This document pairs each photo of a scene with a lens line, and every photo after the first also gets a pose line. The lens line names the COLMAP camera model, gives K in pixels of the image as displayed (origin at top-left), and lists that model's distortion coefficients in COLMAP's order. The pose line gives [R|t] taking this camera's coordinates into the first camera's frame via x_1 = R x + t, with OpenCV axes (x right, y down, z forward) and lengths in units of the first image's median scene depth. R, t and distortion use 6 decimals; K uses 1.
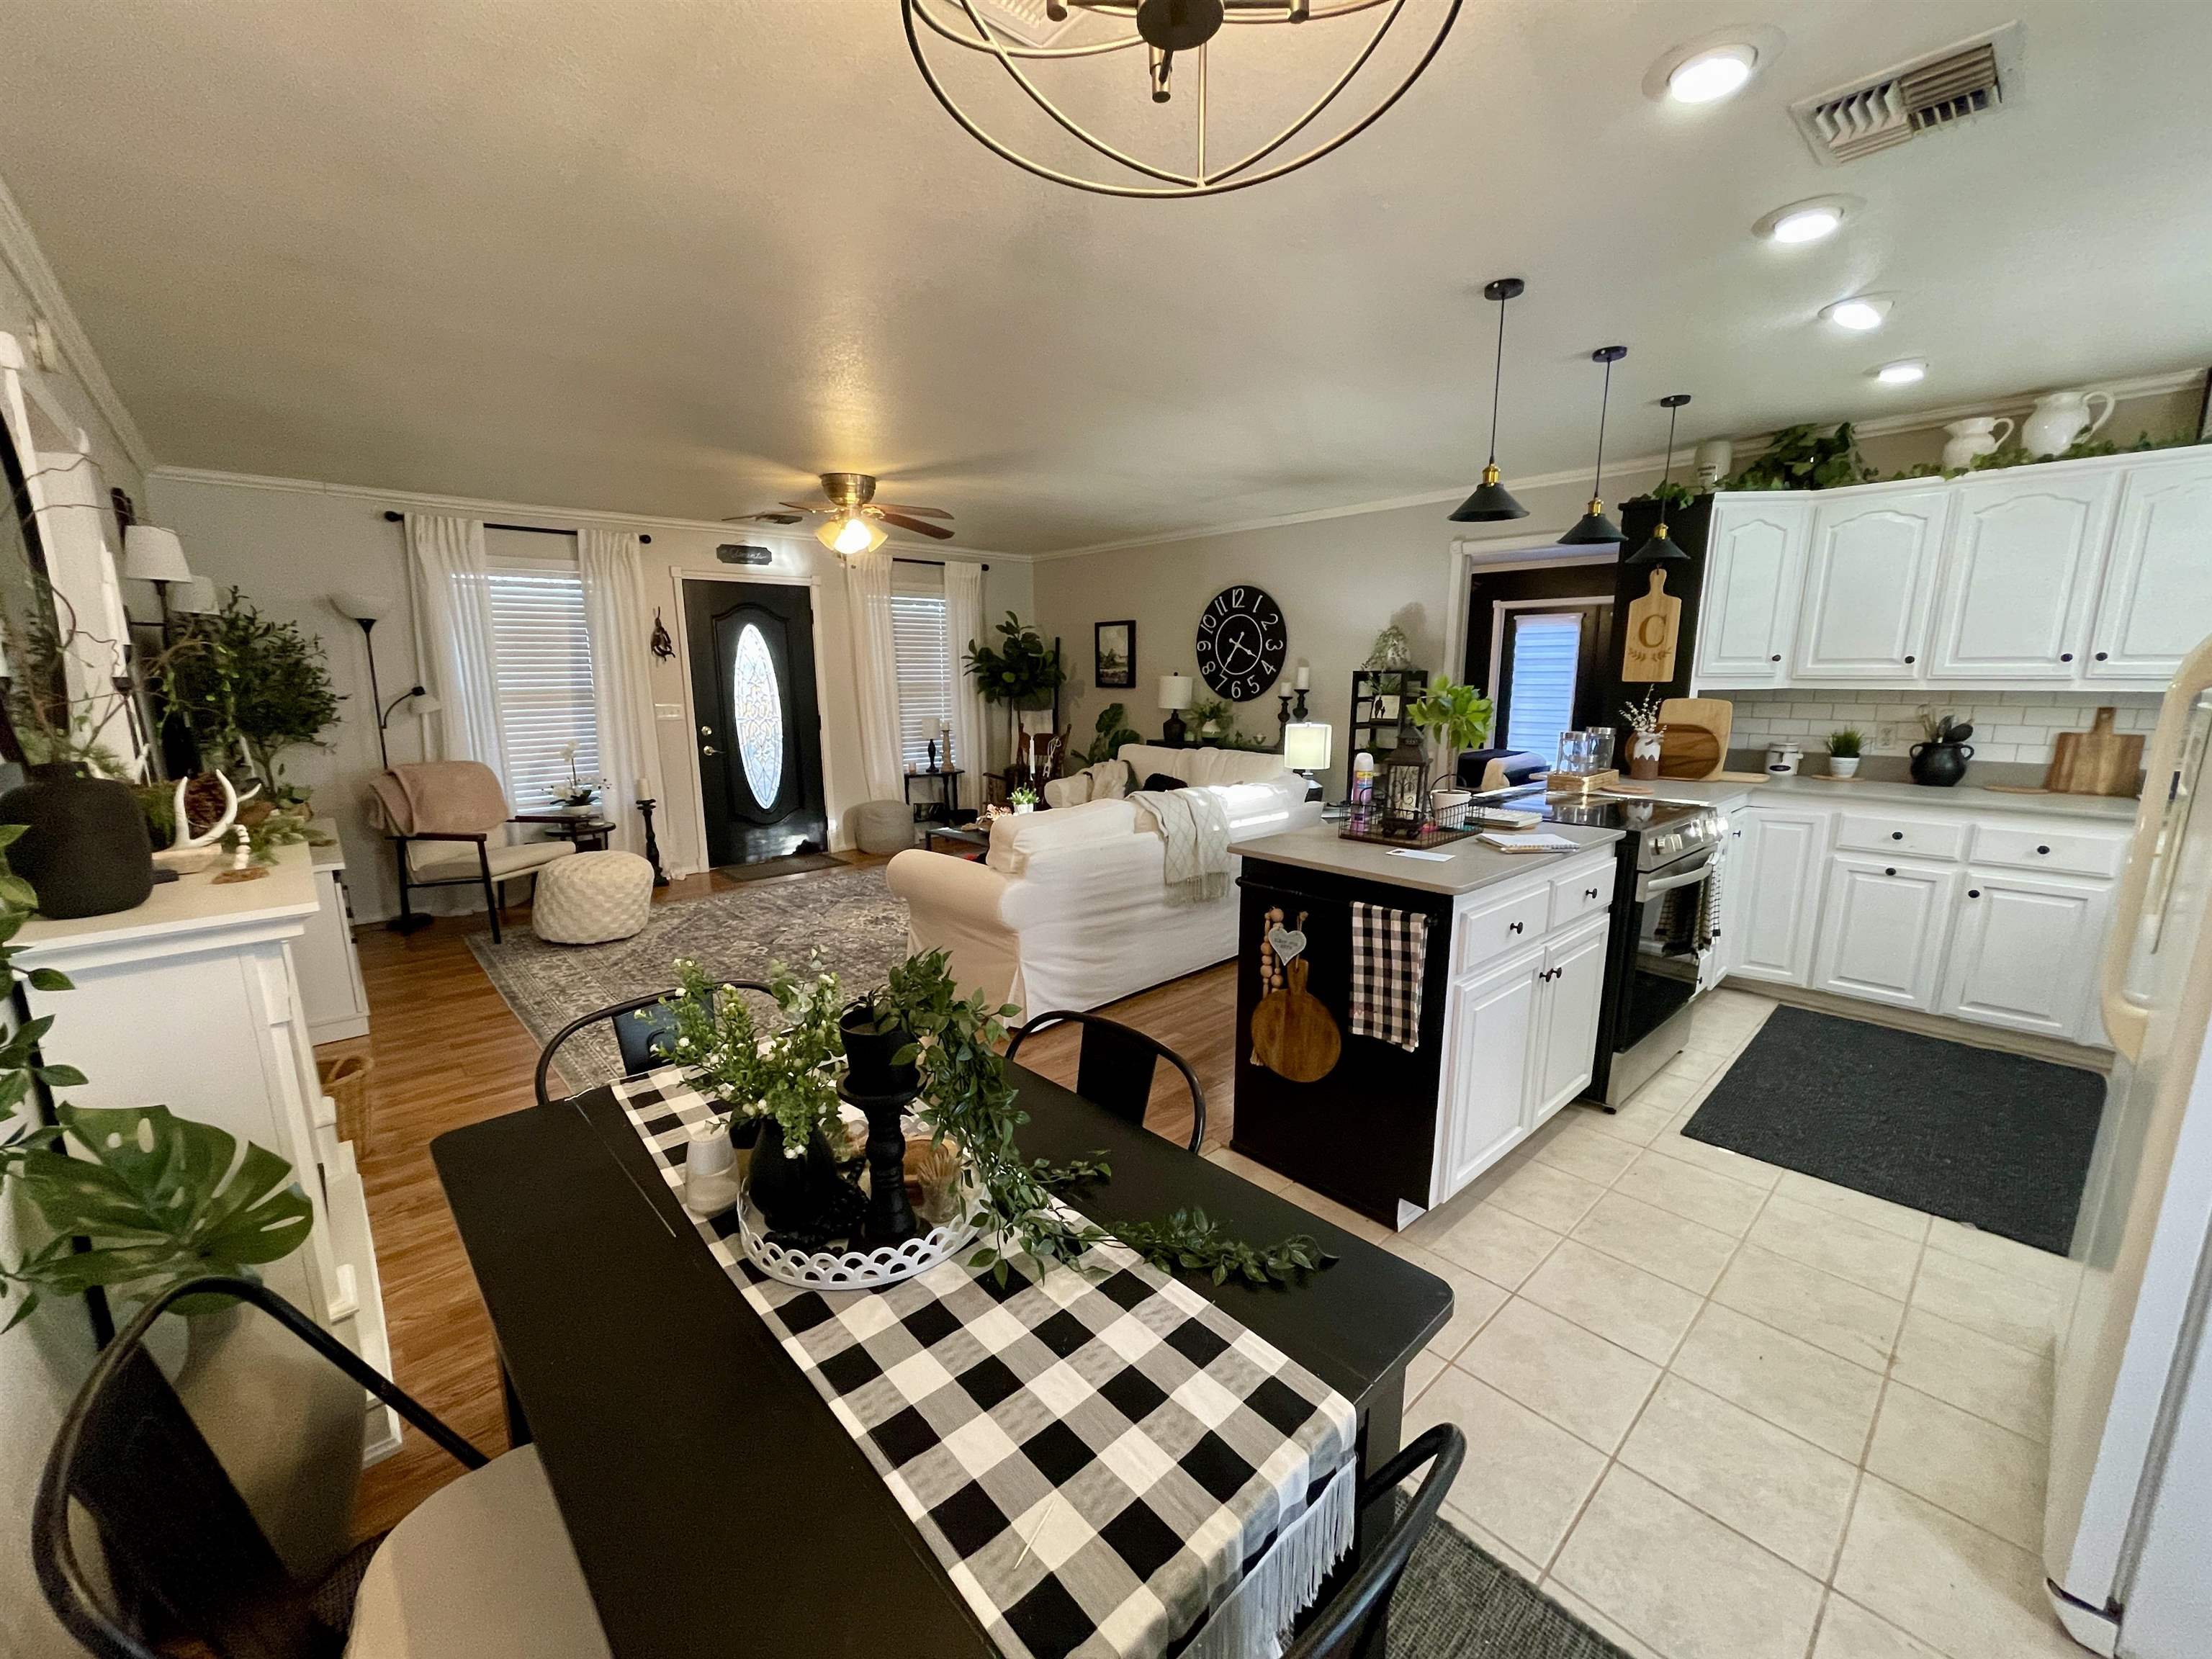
lens RADIAL K [[886.4, 0, 1100.3], [0, 886.4, 840.2], [0, 0, 1]] dist [-0.000797, -0.000080]
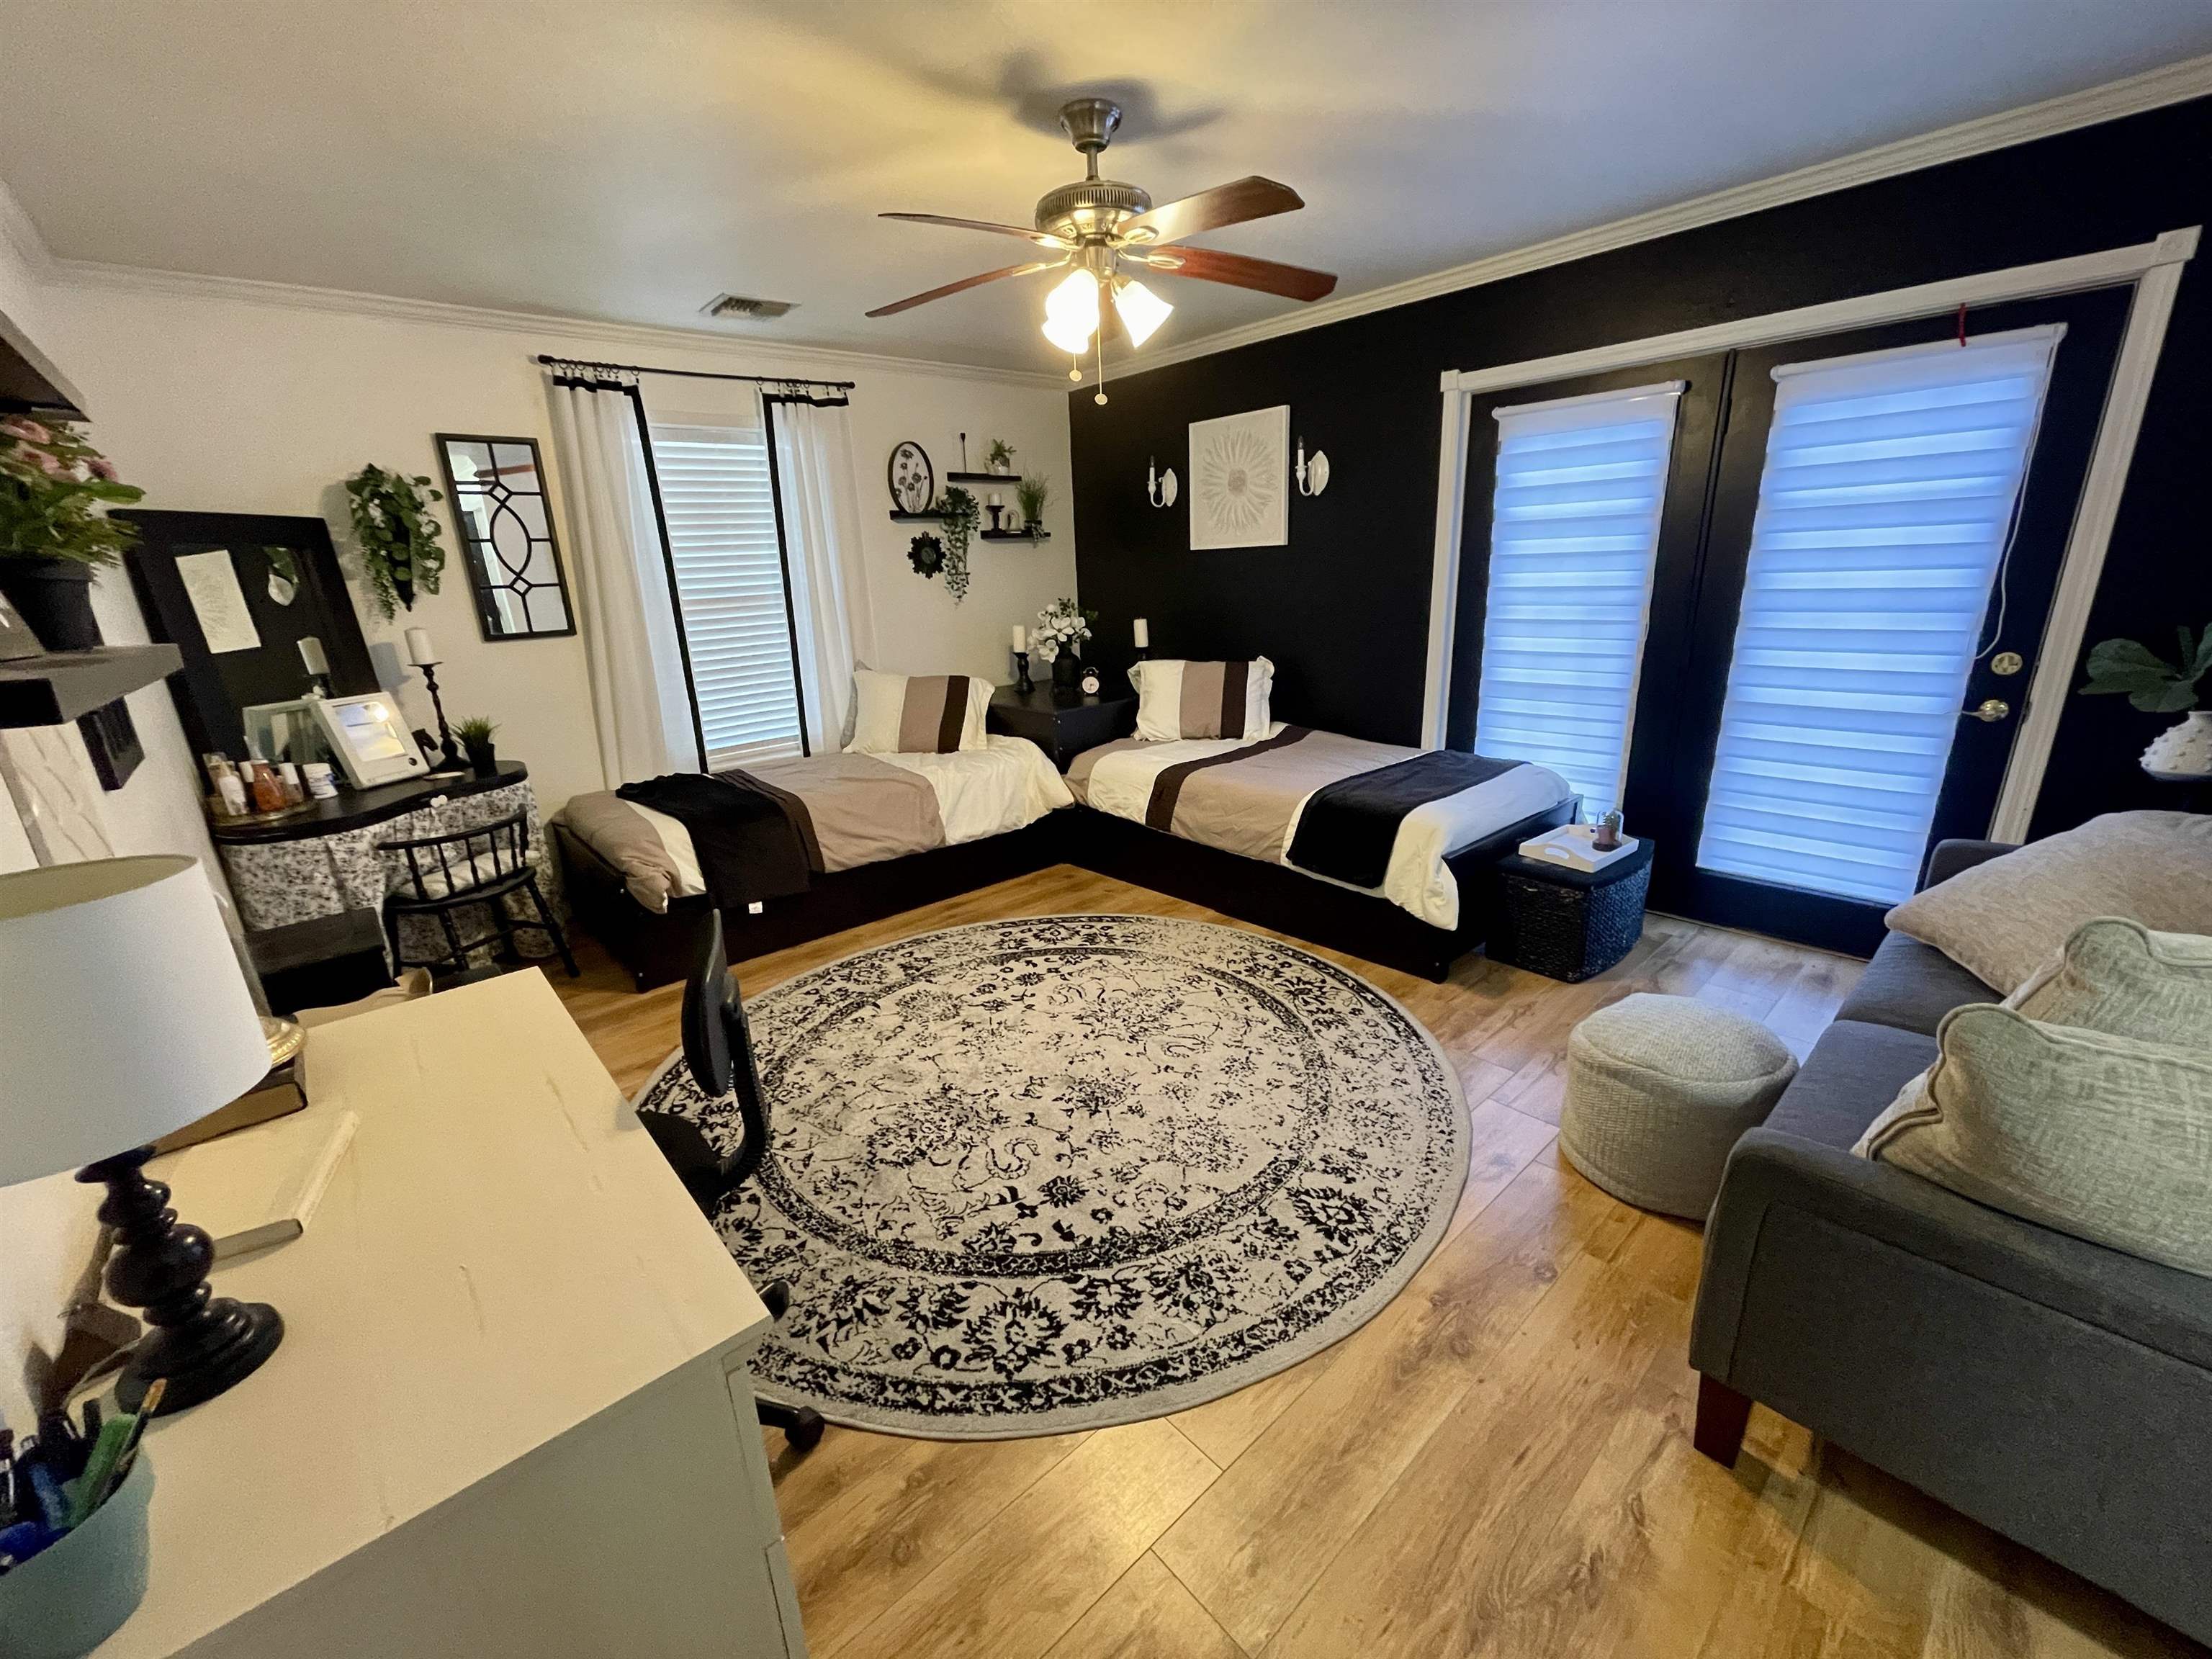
lens RADIAL K [[886.4, 0, 1100.3], [0, 886.4, 840.2], [0, 0, 1]] dist [-0.000797, -0.000080]
pose [[0.998973, -0.041218, -0.018830, 0.729542], [0.043062, 0.992864, 0.111209, -0.288555], [0.014112, -0.111905, 0.993619, 1.465831]]
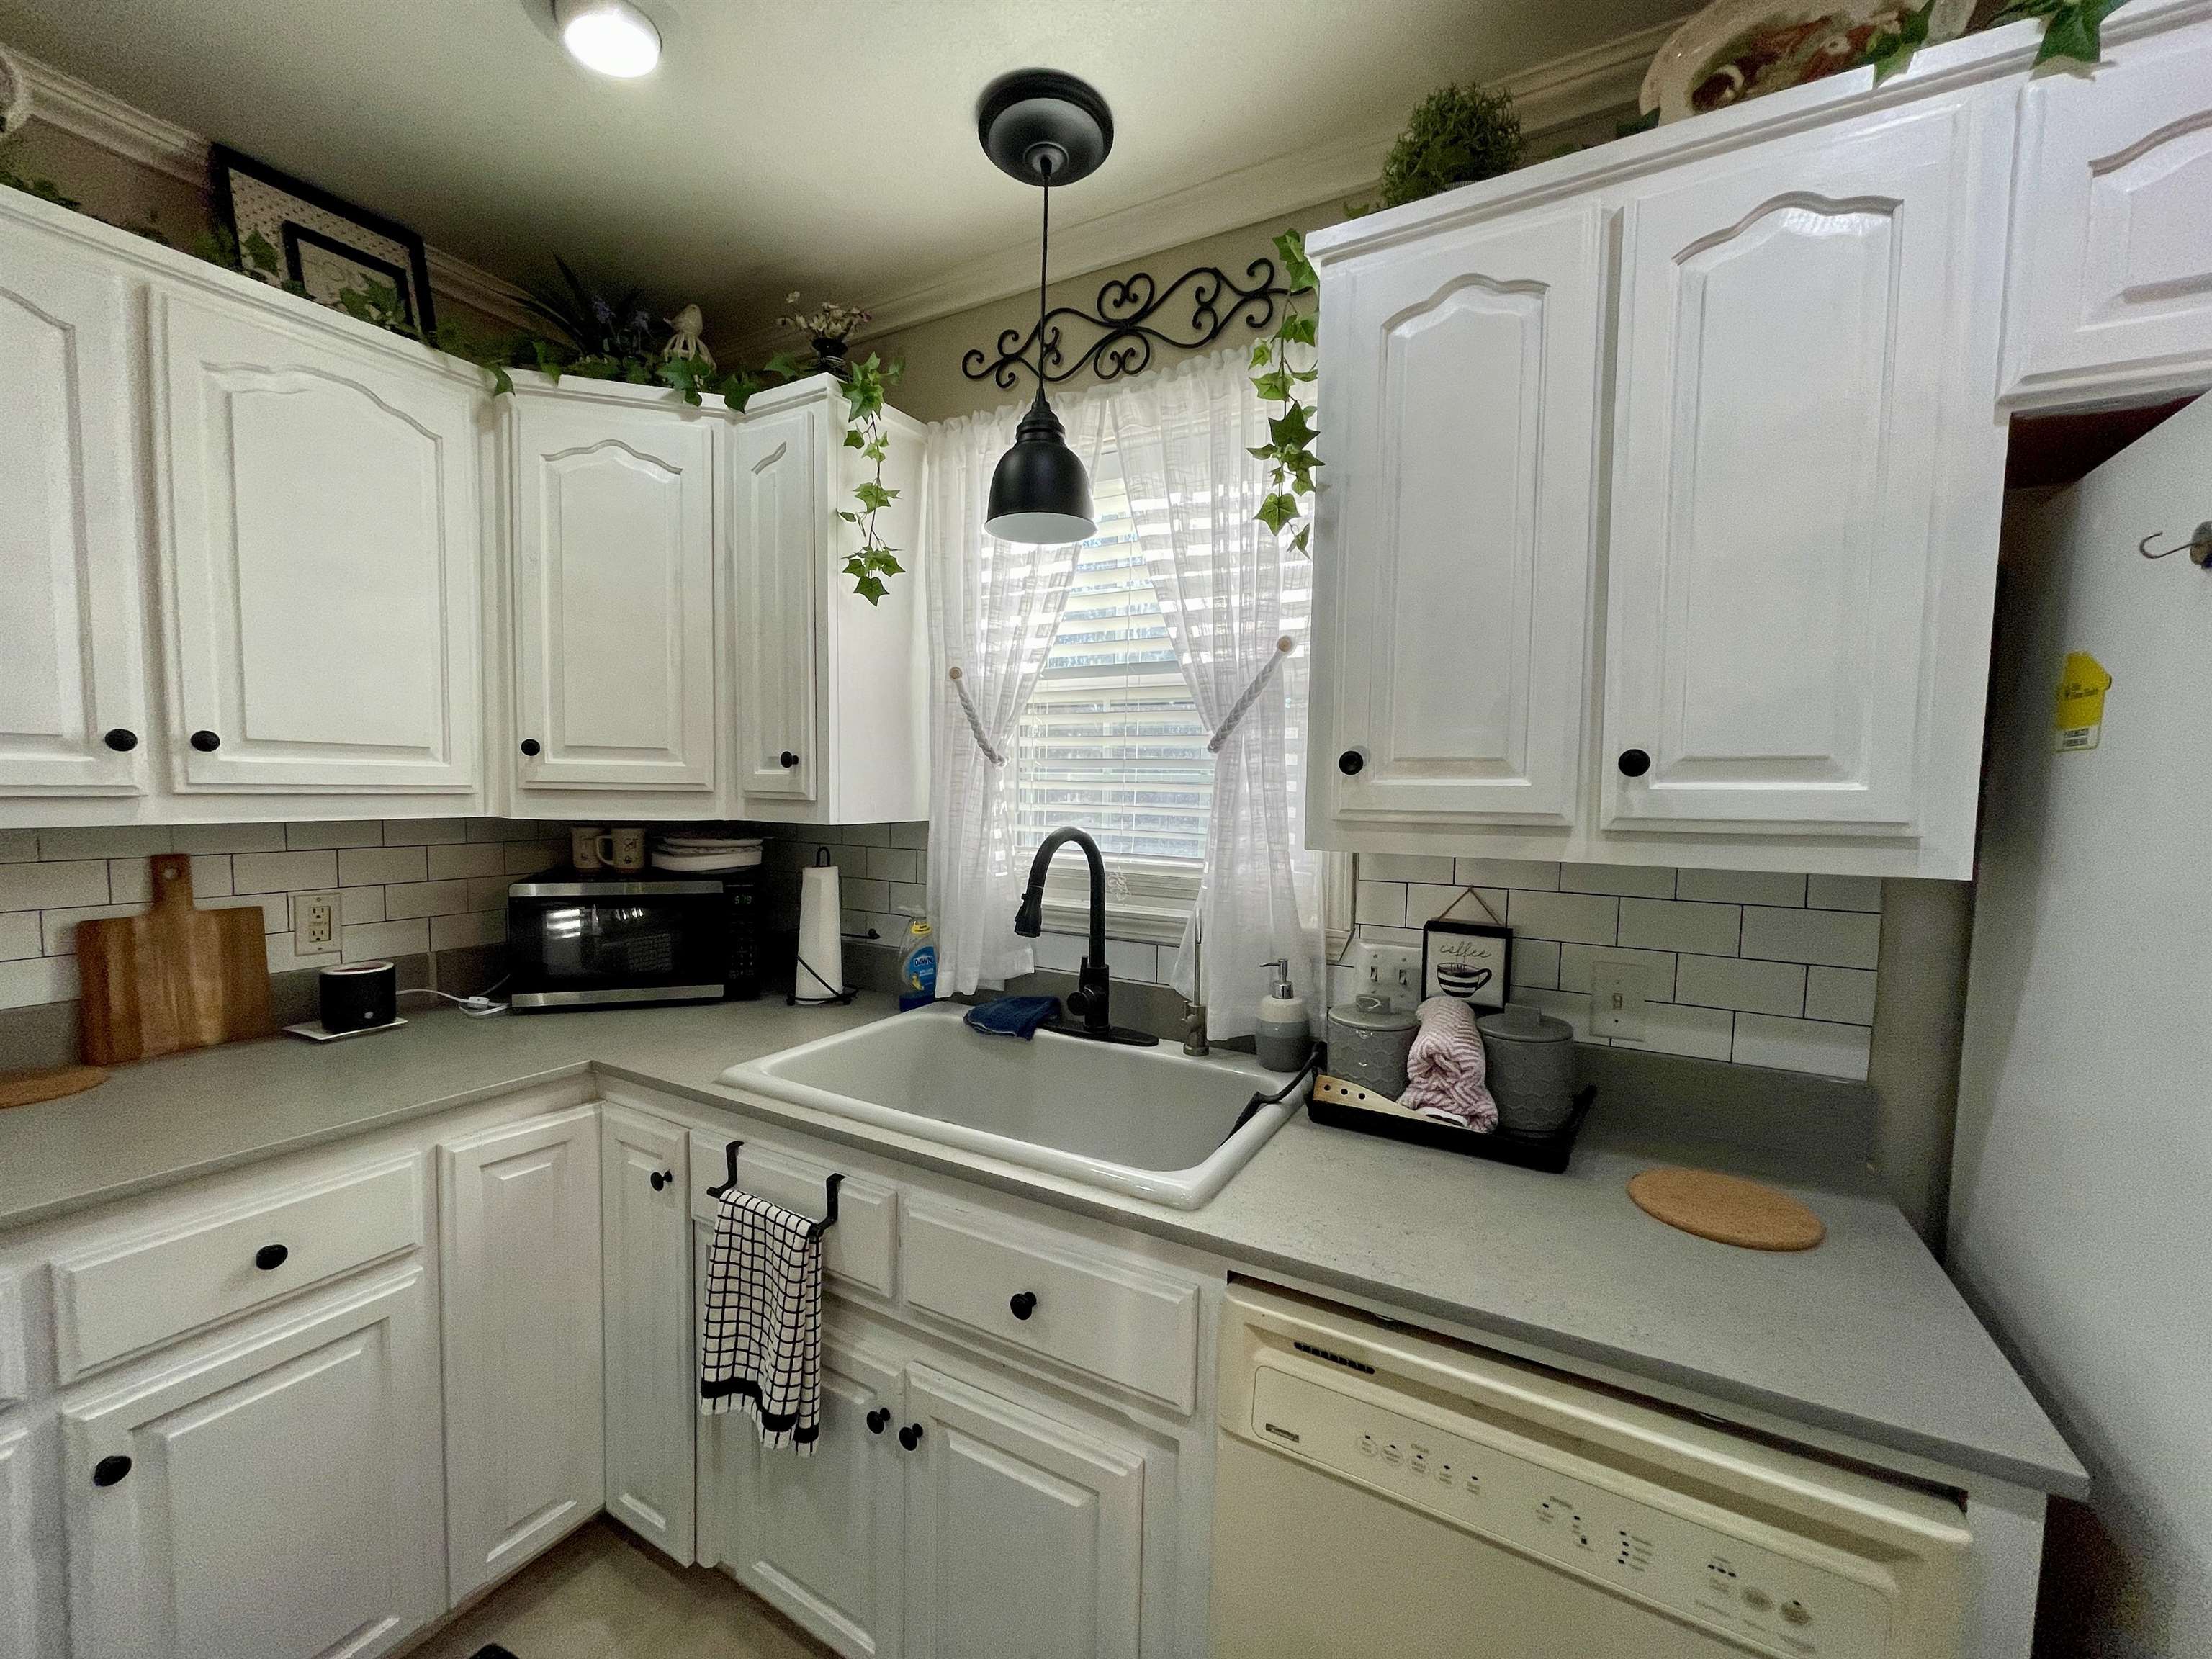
lens RADIAL K [[882.1, 0, 1104.3], [0, 882.1, 846.2], [0, 0, 1]] dist [-0.014825, 0.005469]
pose [[-0.318278, -0.068421, 0.945525, 0.525459], [0.161327, 0.978934, 0.125144, -0.122777], [-0.934169, 0.192370, -0.300535, 0.636504]]
